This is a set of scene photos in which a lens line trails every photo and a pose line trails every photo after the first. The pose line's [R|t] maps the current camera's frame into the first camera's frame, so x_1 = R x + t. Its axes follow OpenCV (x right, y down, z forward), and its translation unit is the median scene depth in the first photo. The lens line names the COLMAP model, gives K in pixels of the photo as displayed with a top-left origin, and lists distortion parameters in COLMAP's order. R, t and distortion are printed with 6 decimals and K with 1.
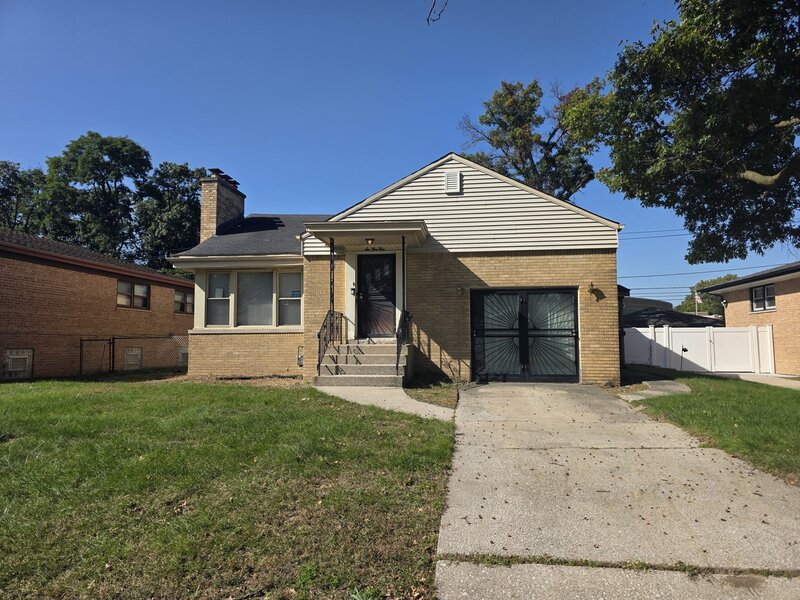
lens RADIAL K [[541.2, 0, 398.5], [0, 541.2, 306.6], [0, 0, 1]] dist [0.052315, -0.050820]
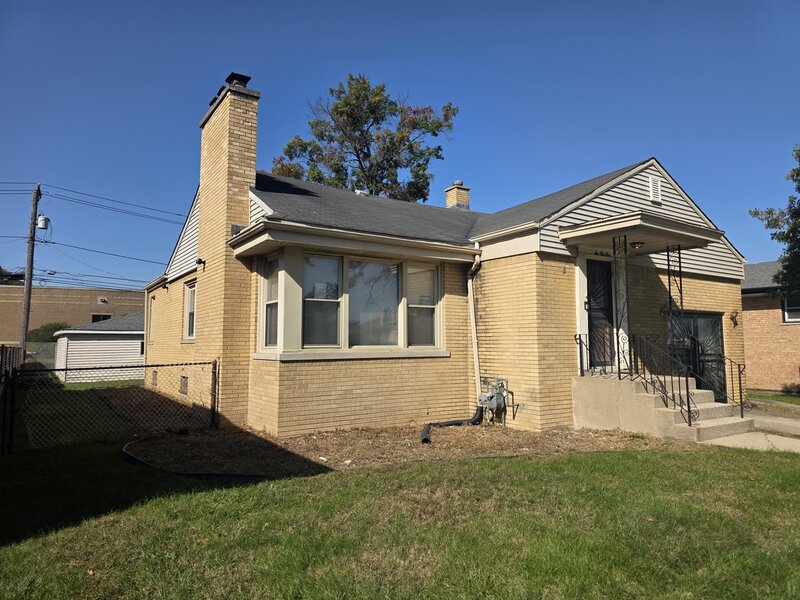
lens RADIAL K [[541.2, 0, 397.3], [0, 541.2, 294.0], [0, 0, 1]] dist [0.052315, -0.050820]
pose [[0.742662, 0.064883, 0.666516, -0.815888], [-0.042946, 0.997861, -0.049286, 0.005062], [-0.668288, 0.007979, 0.743859, 0.617589]]
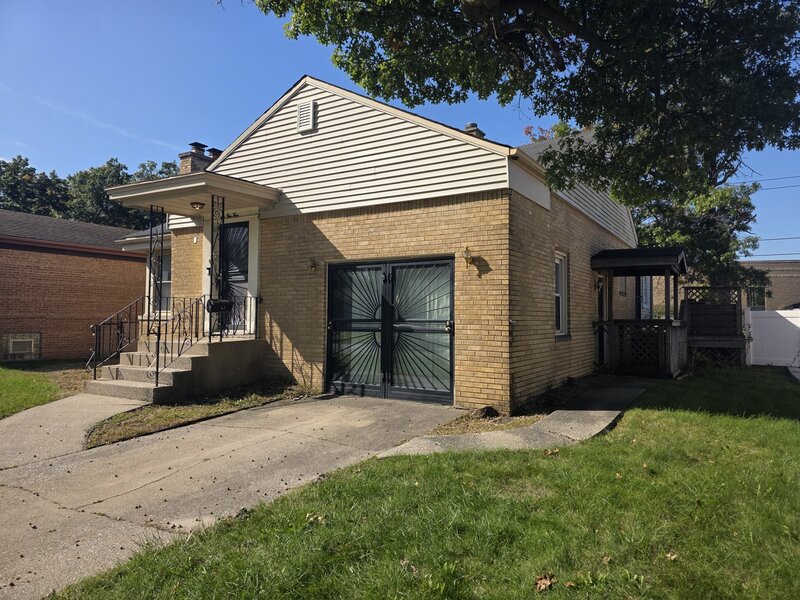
lens RADIAL K [[541.2, 0, 405.3], [0, 541.2, 291.4], [0, 0, 1]] dist [0.052315, -0.050820]
pose [[0.926148, -0.015191, -0.376855, 0.494873], [0.022231, 0.999650, 0.014339, -0.003645], [0.376505, -0.021658, 0.926161, 0.375608]]
